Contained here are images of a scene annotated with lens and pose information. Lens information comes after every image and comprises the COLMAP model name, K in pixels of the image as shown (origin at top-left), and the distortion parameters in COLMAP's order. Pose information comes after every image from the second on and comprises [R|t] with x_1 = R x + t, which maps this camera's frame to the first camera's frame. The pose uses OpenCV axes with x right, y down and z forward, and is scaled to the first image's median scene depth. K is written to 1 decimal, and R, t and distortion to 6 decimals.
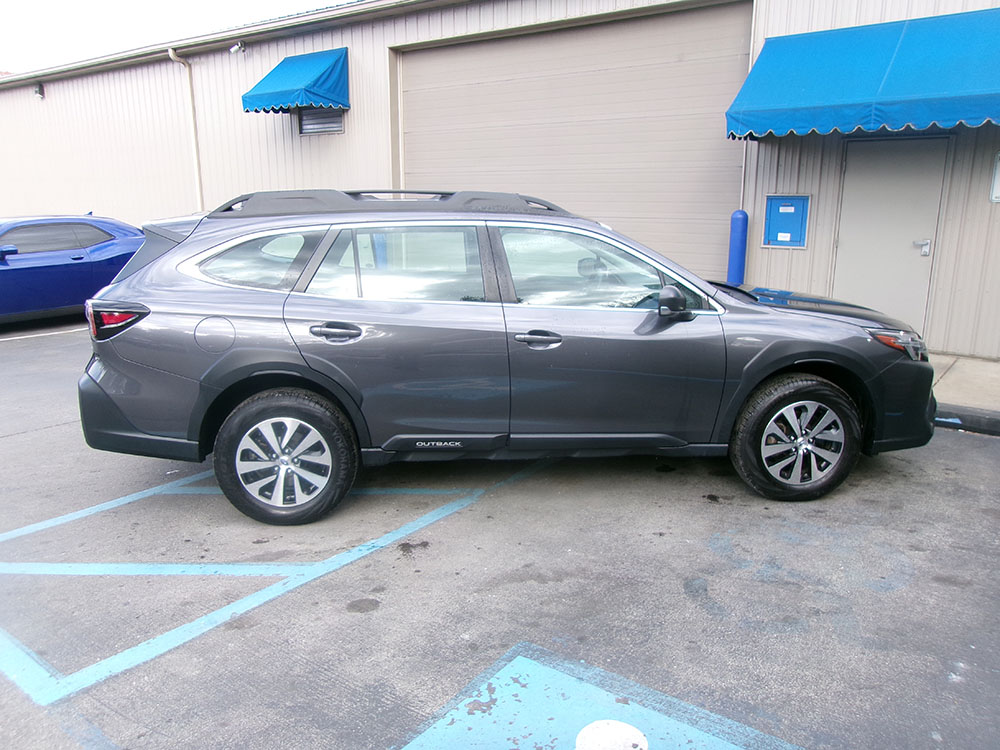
lens RADIAL K [[767.4, 0, 500.0], [0, 767.4, 375.0], [0, 0, 1]] dist [-0.026960, 0.047626]
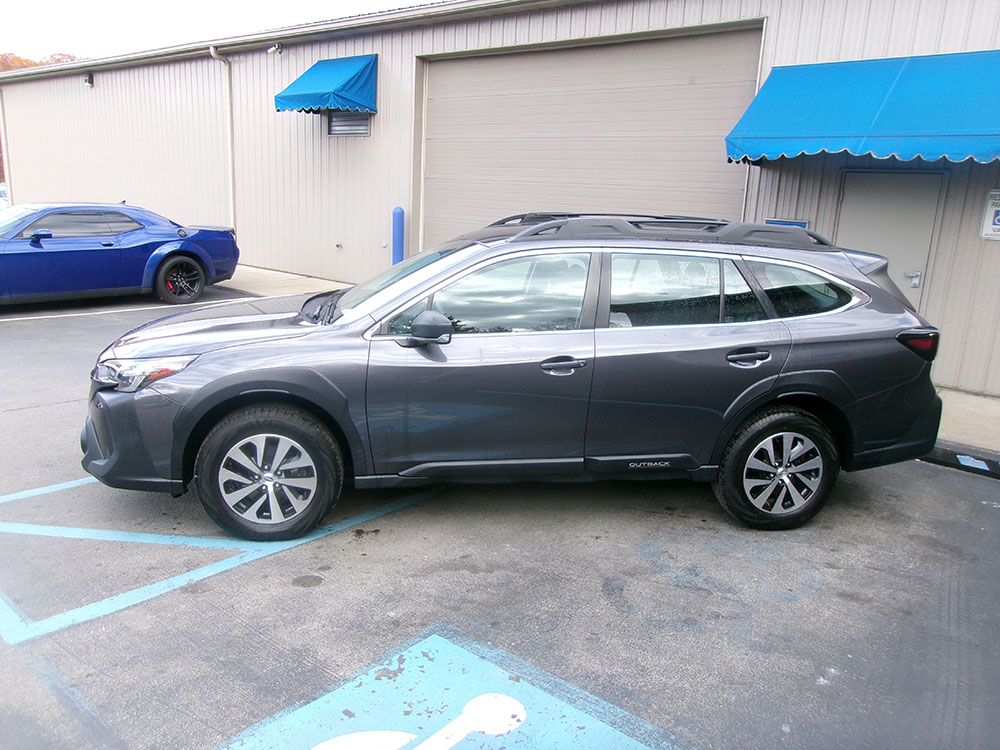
lens RADIAL K [[767.4, 0, 500.0], [0, 767.4, 375.0], [0, 0, 1]] dist [-0.026960, 0.047626]
pose [[0.997450, 0.059408, -0.039551, 0.106291], [-0.059519, 0.998226, -0.001623, -0.009930], [0.039384, 0.003973, 0.999216, -0.082954]]
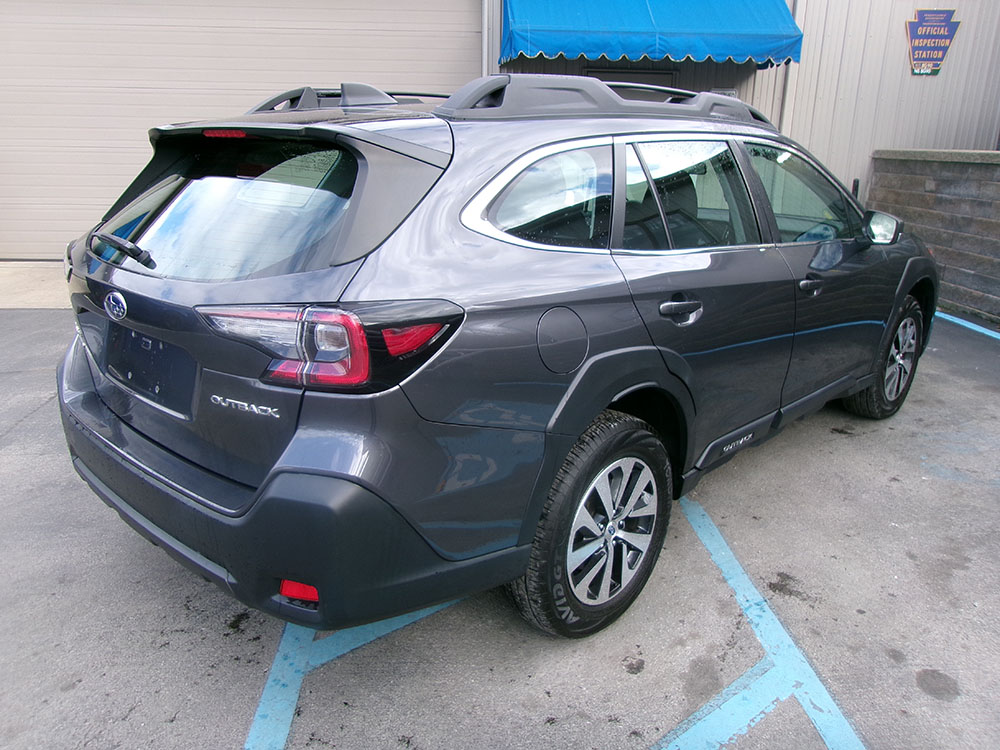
lens RADIAL K [[767.4, 0, 500.0], [0, 767.4, 375.0], [0, 0, 1]] dist [-0.026960, 0.047626]
pose [[0.765654, -0.183518, 0.616519, -0.727798], [0.139024, 0.982997, 0.119954, -0.097496], [-0.628050, -0.006133, 0.778149, 0.597499]]
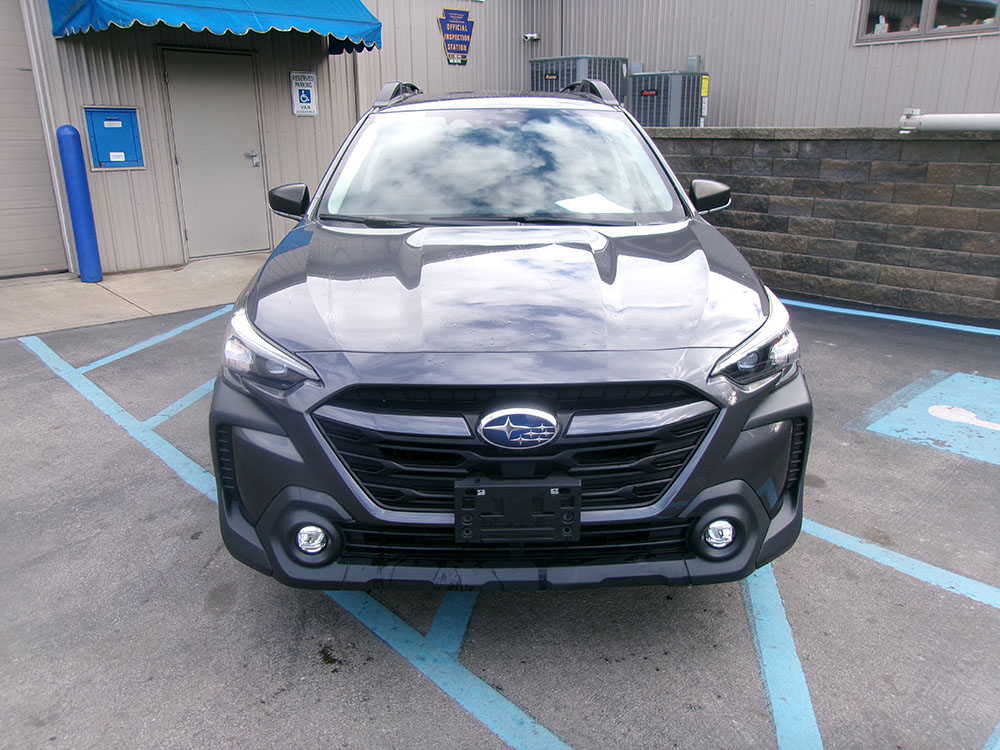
lens RADIAL K [[767.4, 0, 500.0], [0, 767.4, 375.0], [0, 0, 1]] dist [-0.026960, 0.047626]
pose [[0.191442, -0.303440, 0.933421, -0.979720], [0.235115, 0.937500, 0.256544, -0.157547], [-0.952928, 0.170348, 0.250820, 0.940978]]
